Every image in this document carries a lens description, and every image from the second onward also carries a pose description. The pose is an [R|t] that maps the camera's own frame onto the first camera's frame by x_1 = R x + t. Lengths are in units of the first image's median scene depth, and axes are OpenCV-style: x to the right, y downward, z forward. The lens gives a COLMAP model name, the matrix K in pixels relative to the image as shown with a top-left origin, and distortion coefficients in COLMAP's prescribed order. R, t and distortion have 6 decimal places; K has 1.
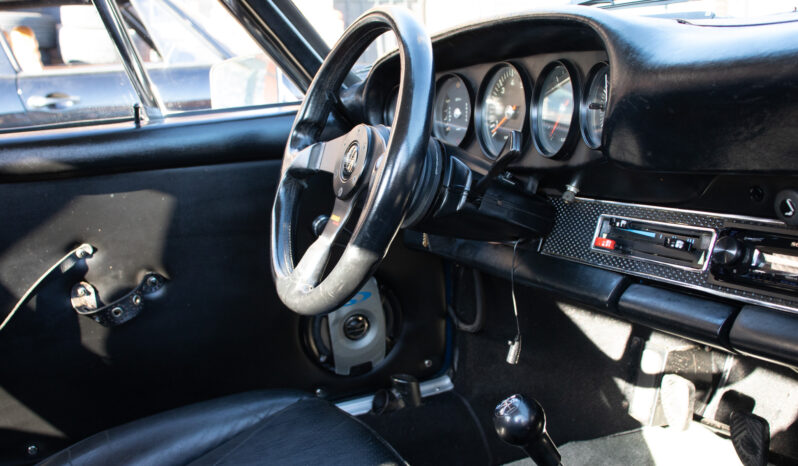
lens RADIAL K [[898.3, 0, 399.0], [0, 898.3, 233.0], [0, 0, 1]] dist [-0.019267, -0.020891]
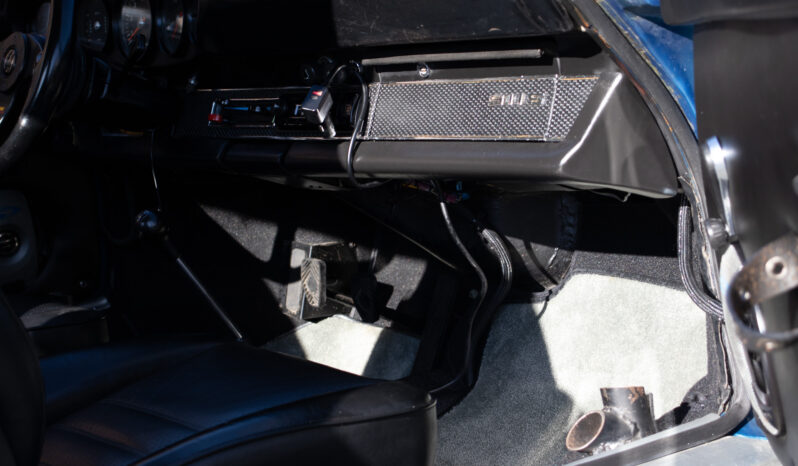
lens RADIAL K [[1736.0, 0, 399.0], [0, 1736.0, 233.0], [0, 0, 1]] dist [0.294489, 0.075566]
pose [[0.973902, -0.049877, 0.221420, -0.082657], [0.057424, 0.997963, -0.027776, 0.252054], [-0.219584, 0.039766, 0.974783, -1.482180]]
